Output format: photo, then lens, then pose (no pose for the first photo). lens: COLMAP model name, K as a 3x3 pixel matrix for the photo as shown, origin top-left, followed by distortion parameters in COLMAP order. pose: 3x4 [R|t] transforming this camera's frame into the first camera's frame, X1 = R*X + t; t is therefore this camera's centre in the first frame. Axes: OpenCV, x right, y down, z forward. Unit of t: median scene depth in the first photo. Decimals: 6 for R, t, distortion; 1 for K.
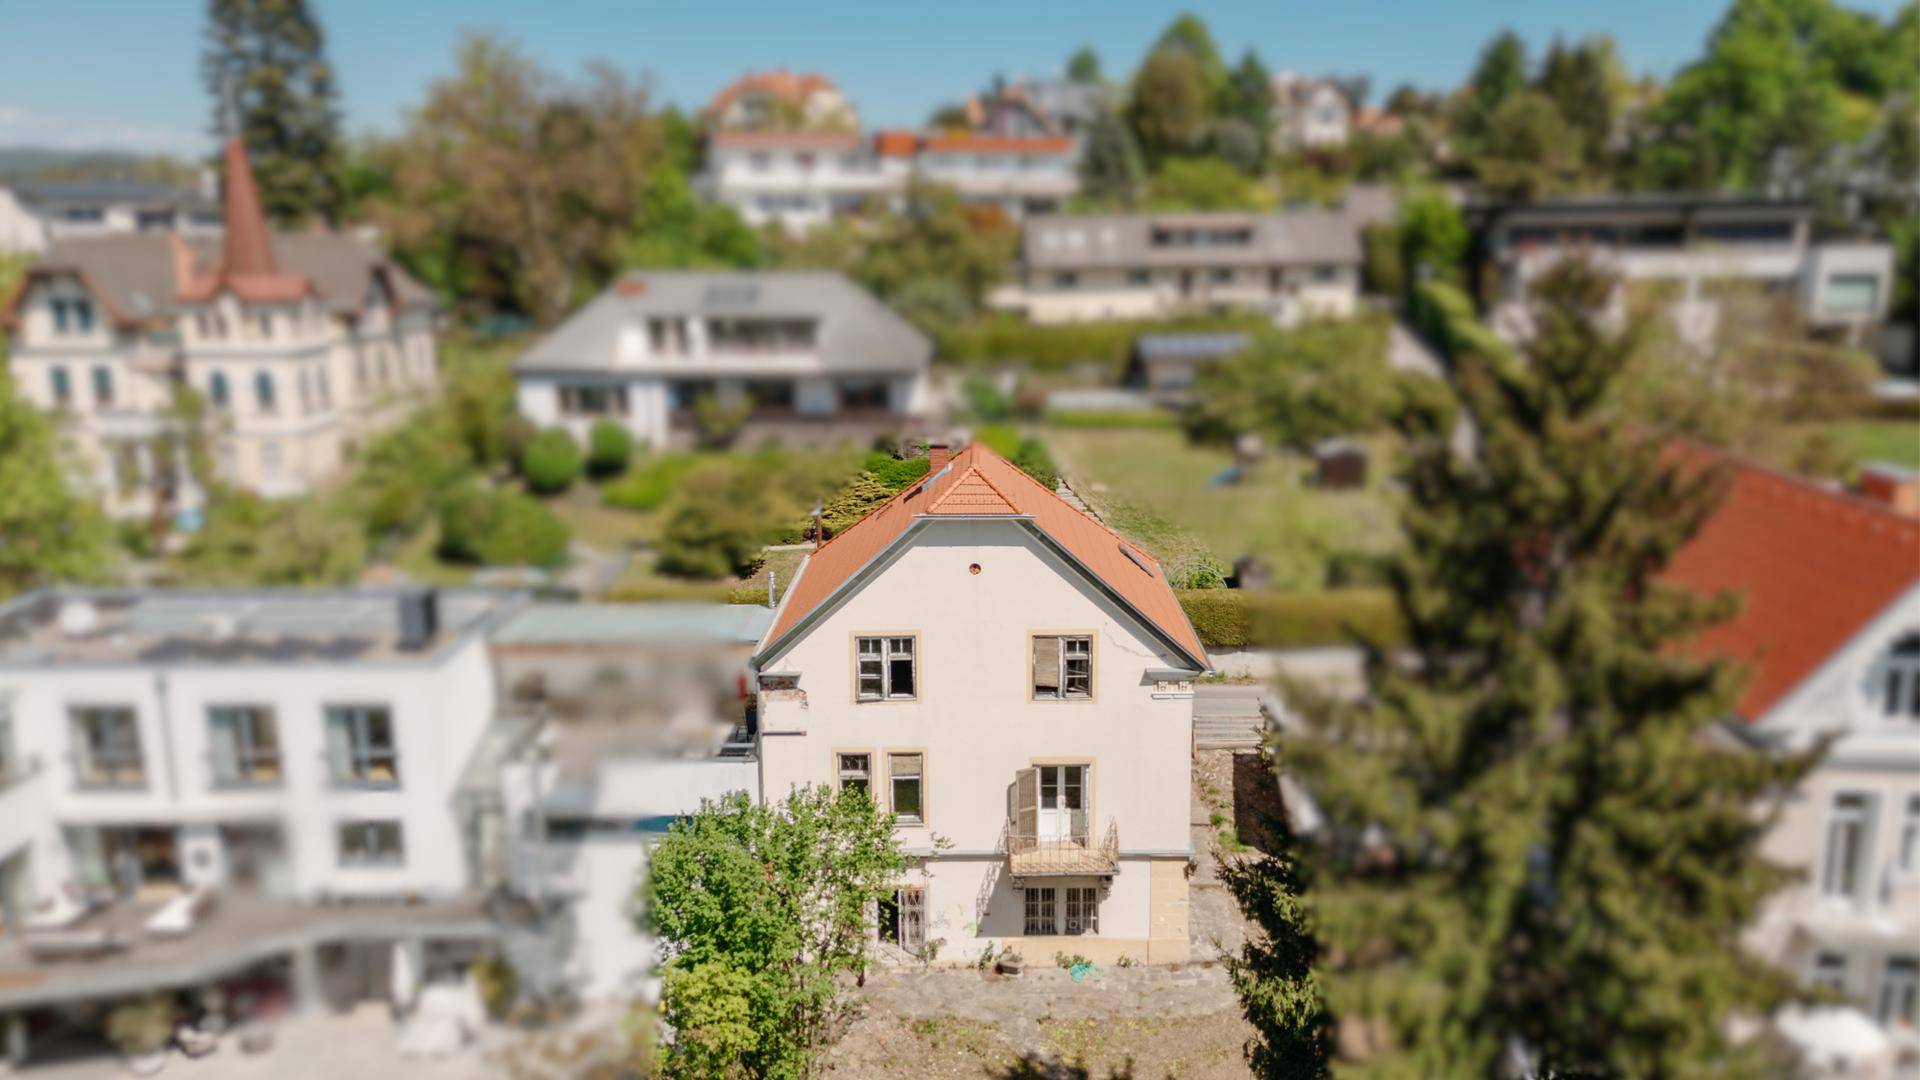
lens RADIAL K [[1382.6, 0, 977.1], [0, 1382.6, 543.1], [0, 0, 1]] dist [0.120817, -0.136774]
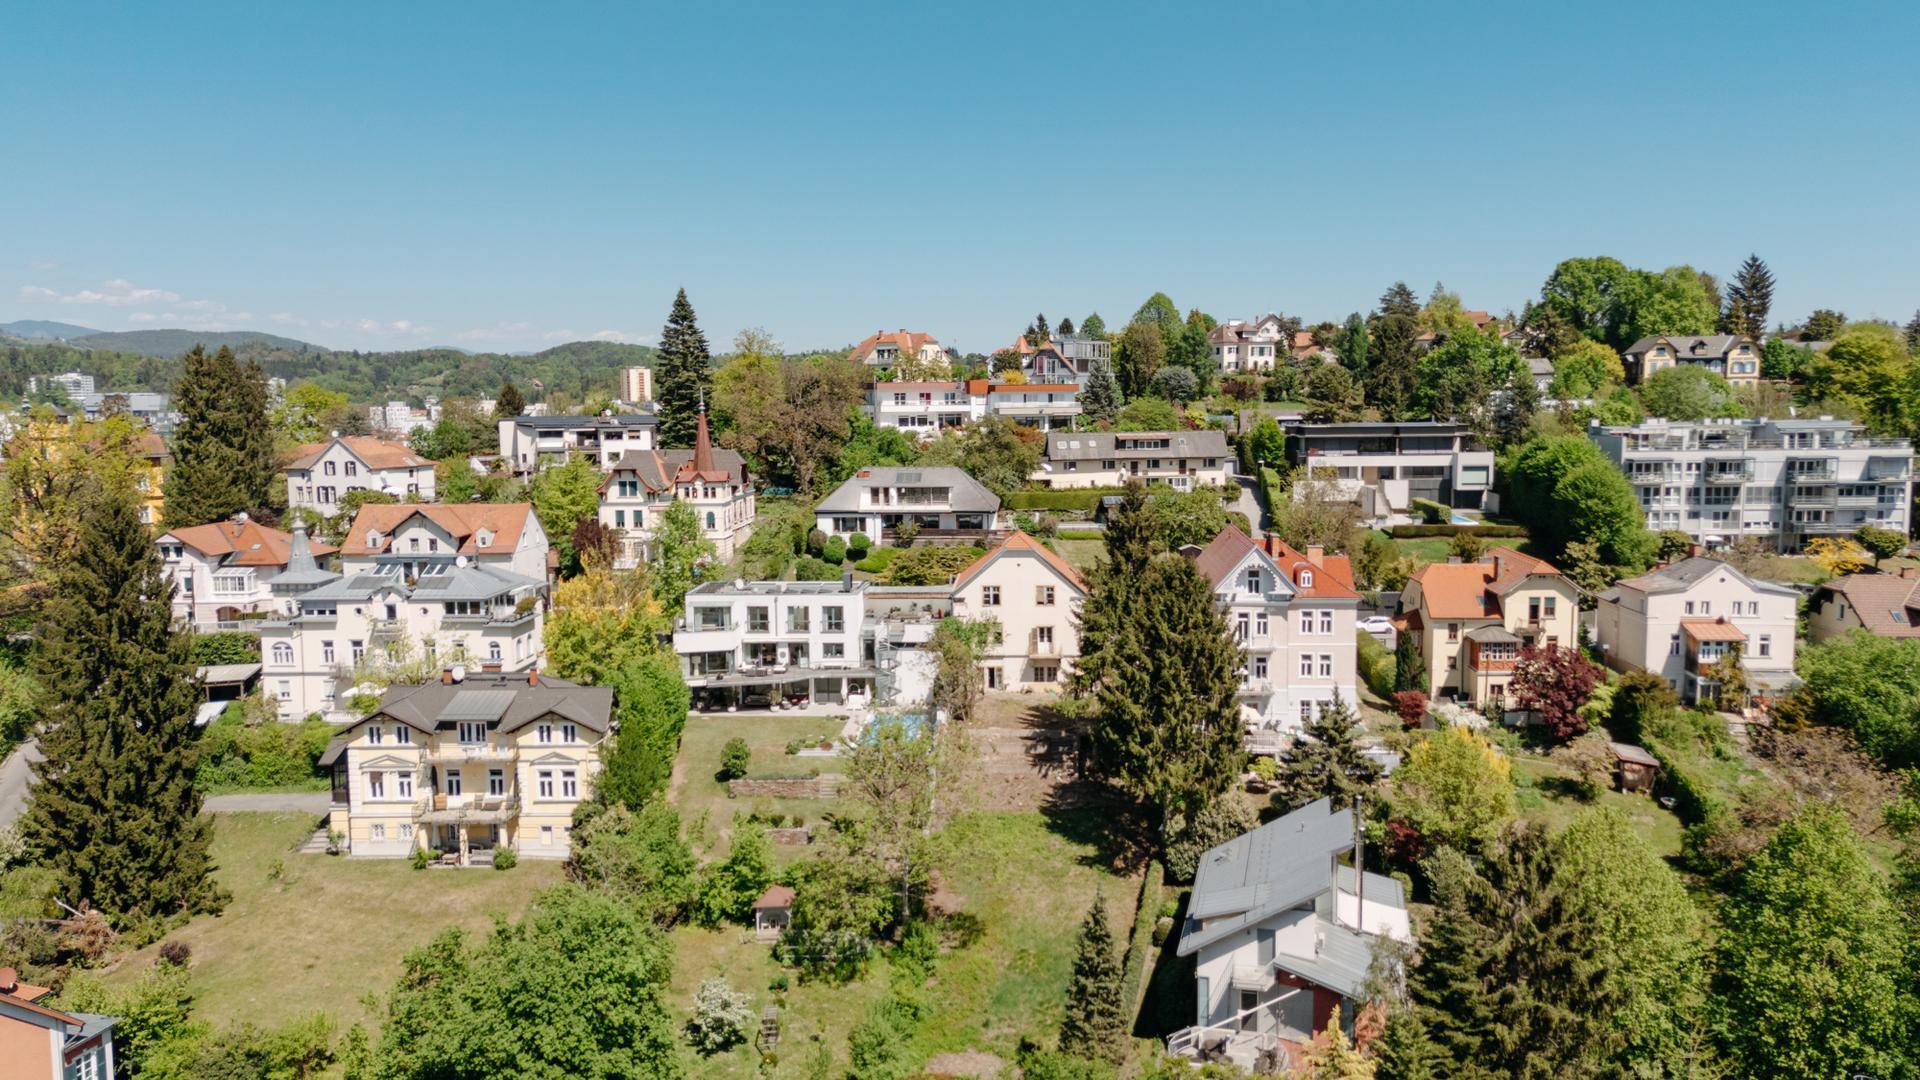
lens RADIAL K [[1382.6, 0, 977.1], [0, 1382.6, 543.1], [0, 0, 1]] dist [0.120817, -0.136774]
pose [[0.999307, 0.001494, -0.037205, 0.010891], [-0.005691, 0.993582, -0.112970, 0.170713], [0.036797, 0.113103, 0.992902, -1.150555]]
